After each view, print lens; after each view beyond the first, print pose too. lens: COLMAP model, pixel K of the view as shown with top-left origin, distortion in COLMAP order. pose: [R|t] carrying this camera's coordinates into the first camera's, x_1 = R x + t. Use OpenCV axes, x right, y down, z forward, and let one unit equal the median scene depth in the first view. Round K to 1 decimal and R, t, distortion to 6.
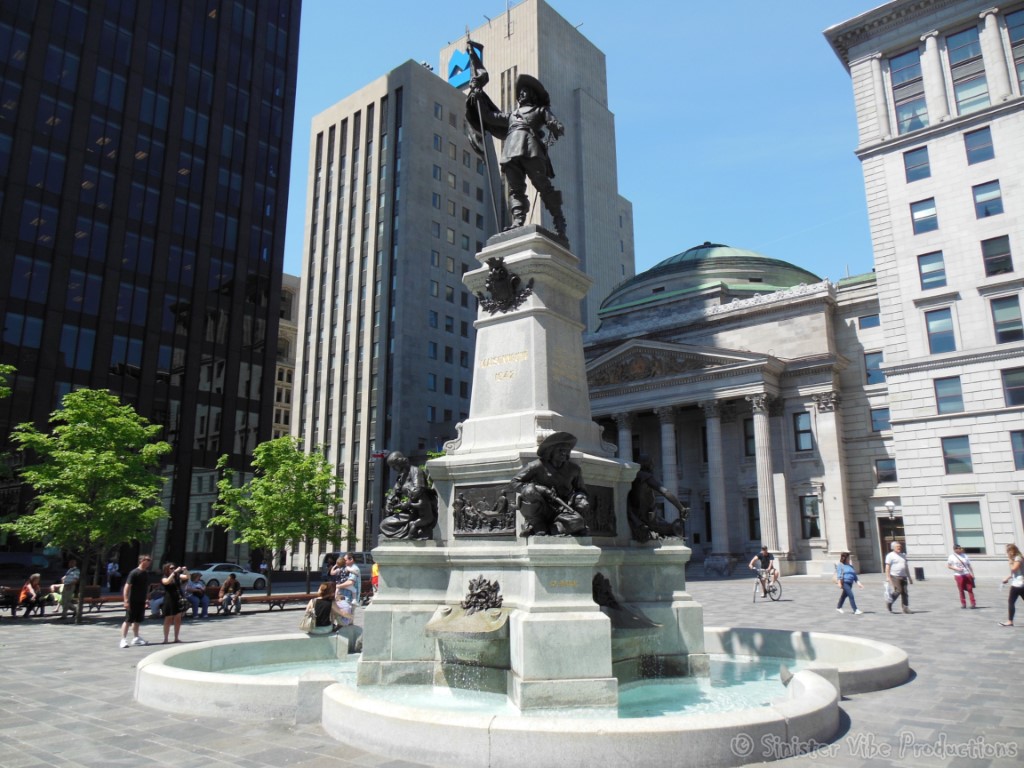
lens RADIAL K [[770.6, 0, 515.2], [0, 770.6, 380.8], [0, 0, 1]] dist [-0.072003, 0.100872]
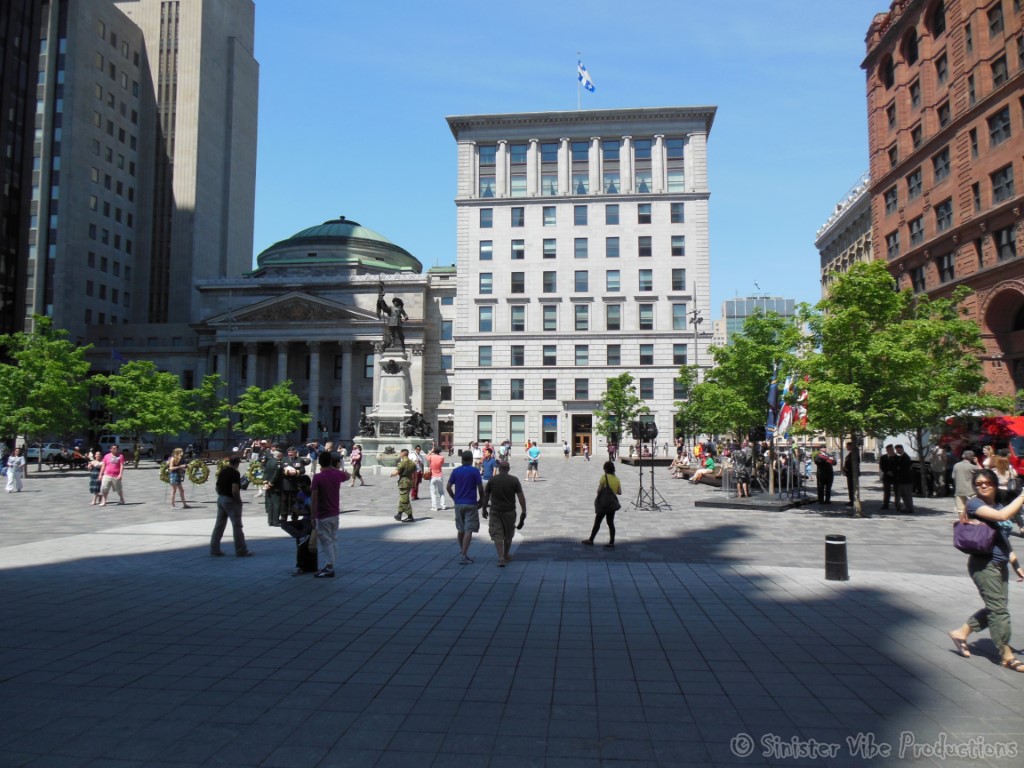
lens RADIAL K [[770.6, 0, 515.2], [0, 770.6, 380.8], [0, 0, 1]] dist [-0.072003, 0.100872]
pose [[0.834859, 0.053494, 0.547859, -0.323710], [-0.132585, 0.985507, 0.105813, -0.111372], [-0.534259, -0.160977, 0.829852, -0.494450]]
